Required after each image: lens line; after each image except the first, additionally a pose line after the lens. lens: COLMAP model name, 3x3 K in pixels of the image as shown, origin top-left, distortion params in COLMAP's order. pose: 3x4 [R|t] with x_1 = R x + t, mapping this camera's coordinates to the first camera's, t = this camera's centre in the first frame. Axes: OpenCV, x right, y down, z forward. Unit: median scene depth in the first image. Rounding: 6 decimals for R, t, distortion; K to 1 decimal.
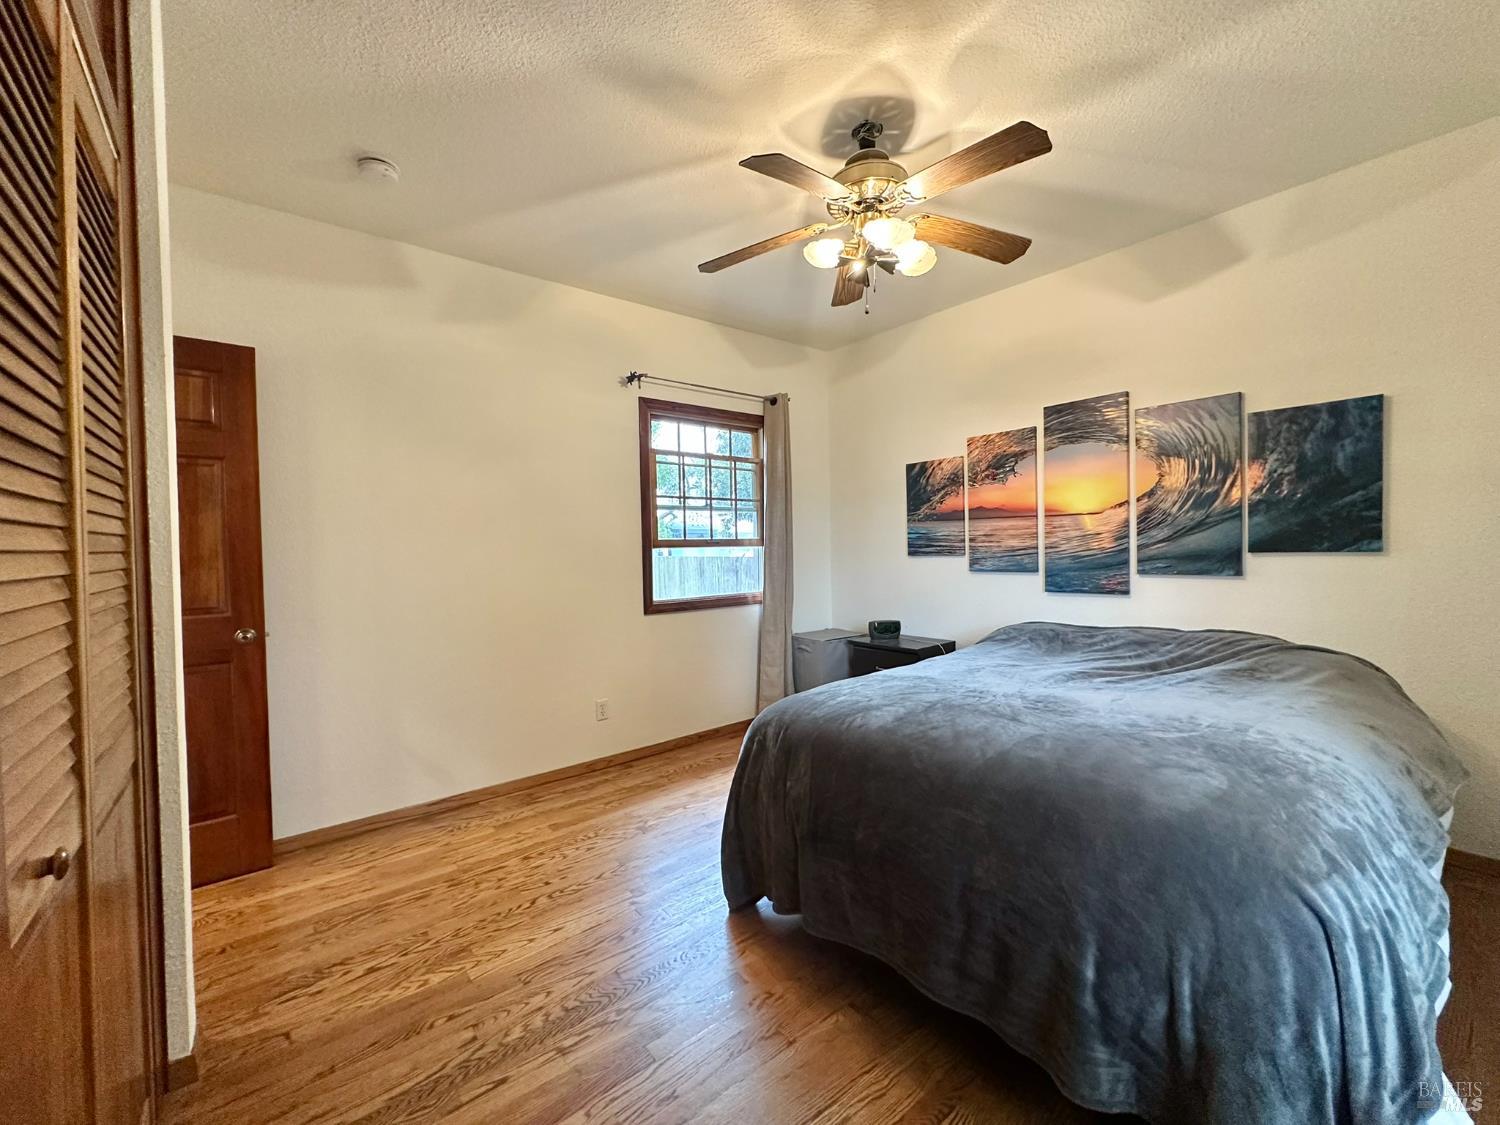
lens RADIAL K [[598.0, 0, 747.1], [0, 598.0, 559.1], [0, 0, 1]] dist [-0.002631, 0.000792]
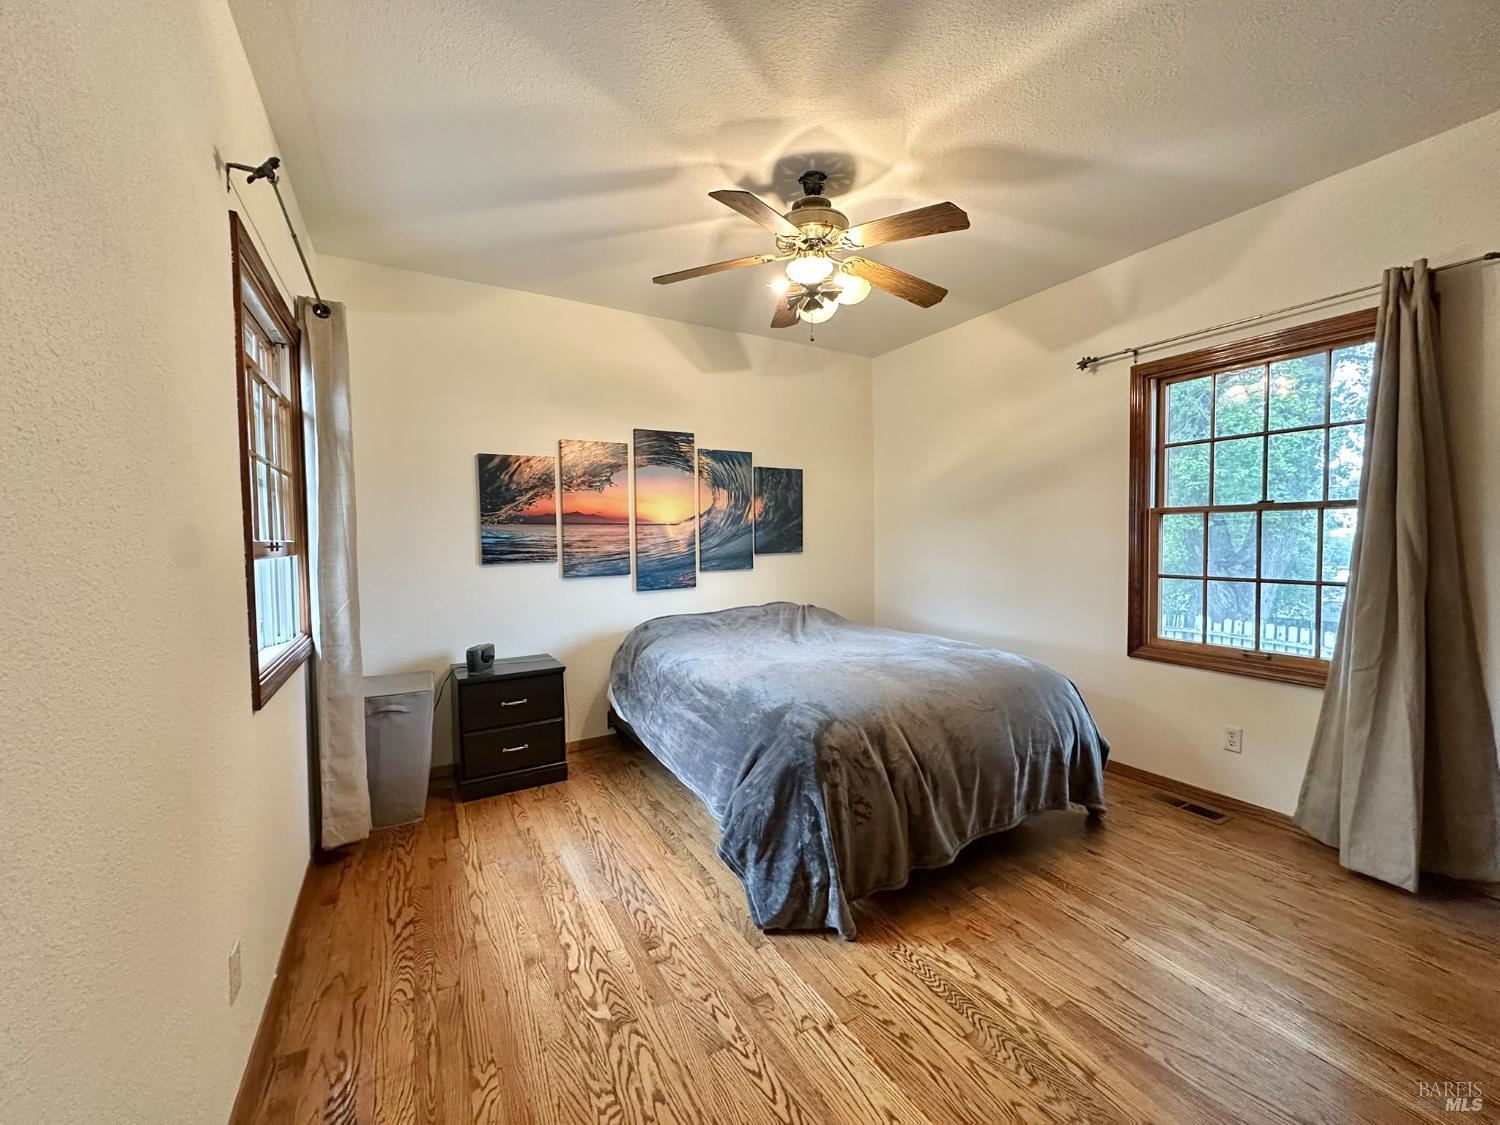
lens RADIAL K [[598.0, 0, 751.5], [0, 598.0, 559.0], [0, 0, 1]] dist [-0.002631, 0.000792]
pose [[0.154051, -0.017572, 0.987907, -0.639565], [0.032917, 0.999378, 0.012643, -0.015163], [-0.987514, 0.030571, 0.154533, 0.659723]]
